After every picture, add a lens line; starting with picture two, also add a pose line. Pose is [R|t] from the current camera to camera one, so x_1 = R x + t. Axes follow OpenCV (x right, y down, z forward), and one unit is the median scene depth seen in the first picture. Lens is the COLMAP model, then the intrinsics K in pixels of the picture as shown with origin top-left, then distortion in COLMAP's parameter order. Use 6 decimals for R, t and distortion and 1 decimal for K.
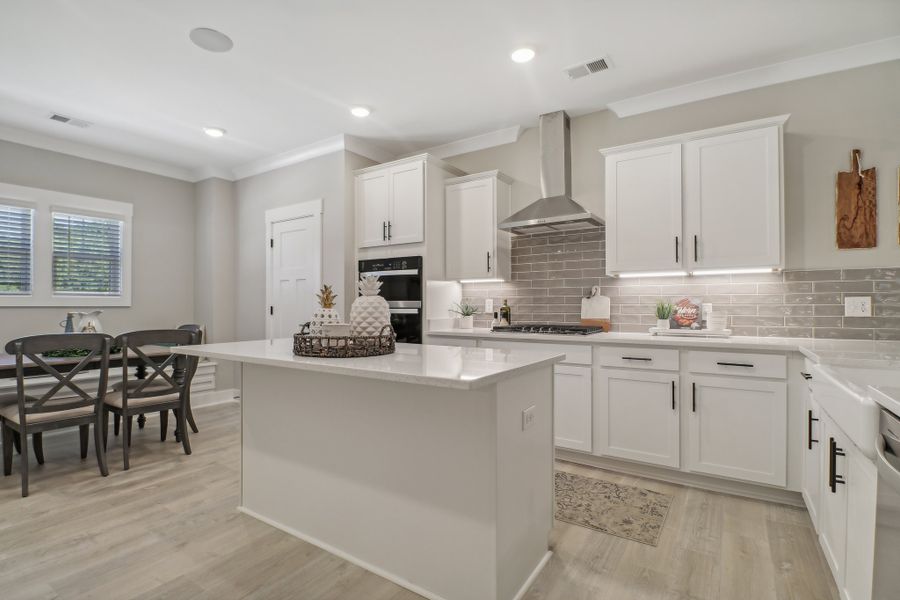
lens RADIAL K [[427.3, 0, 449.1], [0, 427.3, 303.7], [0, 0, 1]] dist [0.002338, -0.015582]
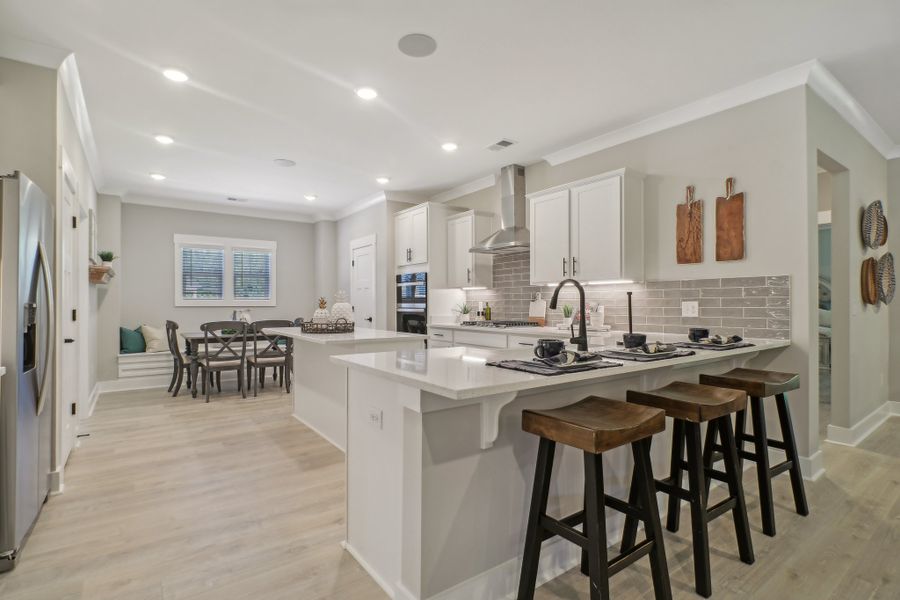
lens RADIAL K [[427.3, 0, 449.1], [0, 427.3, 303.7], [0, 0, 1]] dist [0.002338, -0.015582]
pose [[0.936770, 0.000597, -0.349946, 0.502973], [0.000588, 0.999994, 0.003279, -0.009535], [0.349946, -0.003278, 0.936764, -0.323212]]
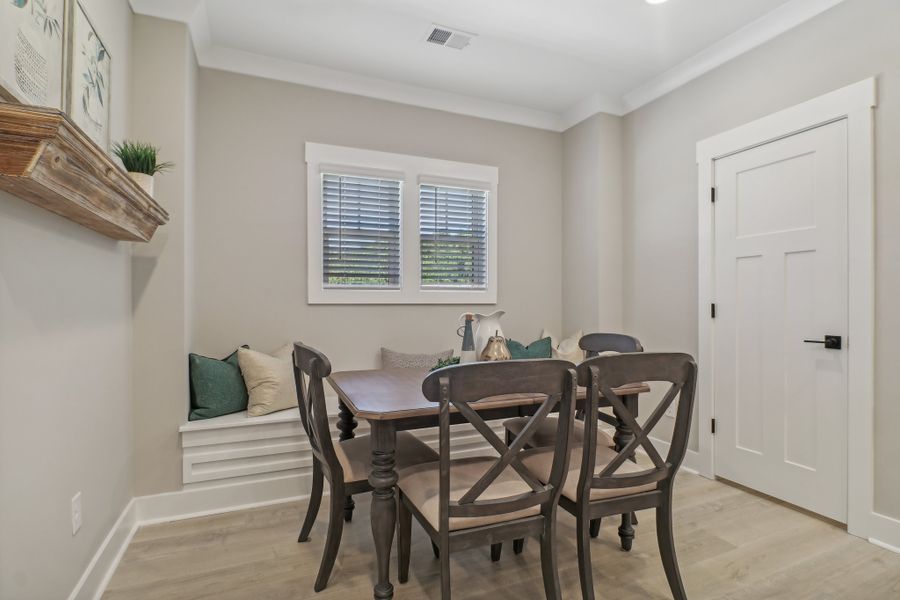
lens RADIAL K [[437.8, 0, 450.0], [0, 437.8, 300.0], [0, 0, 1]] dist [-0.006896, -0.001701]
pose [[0.835447, -0.005394, -0.549544, -0.474730], [0.003984, 0.999985, -0.003758, 0.002947], [0.549556, 0.000950, 0.835456, 0.374202]]
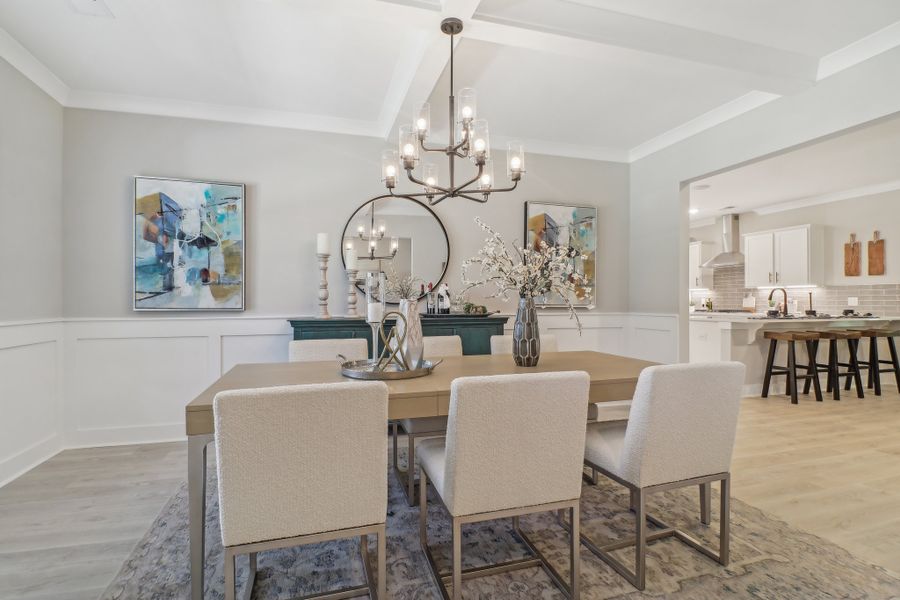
lens RADIAL K [[437.8, 0, 450.0], [0, 437.8, 300.0], [0, 0, 1]] dist [-0.006896, -0.001701]
pose [[0.771294, -0.001388, -0.636477, 0.532006], [0.001409, 0.999999, -0.000473, -0.001514], [0.636477, -0.000532, 0.771295, -1.551893]]
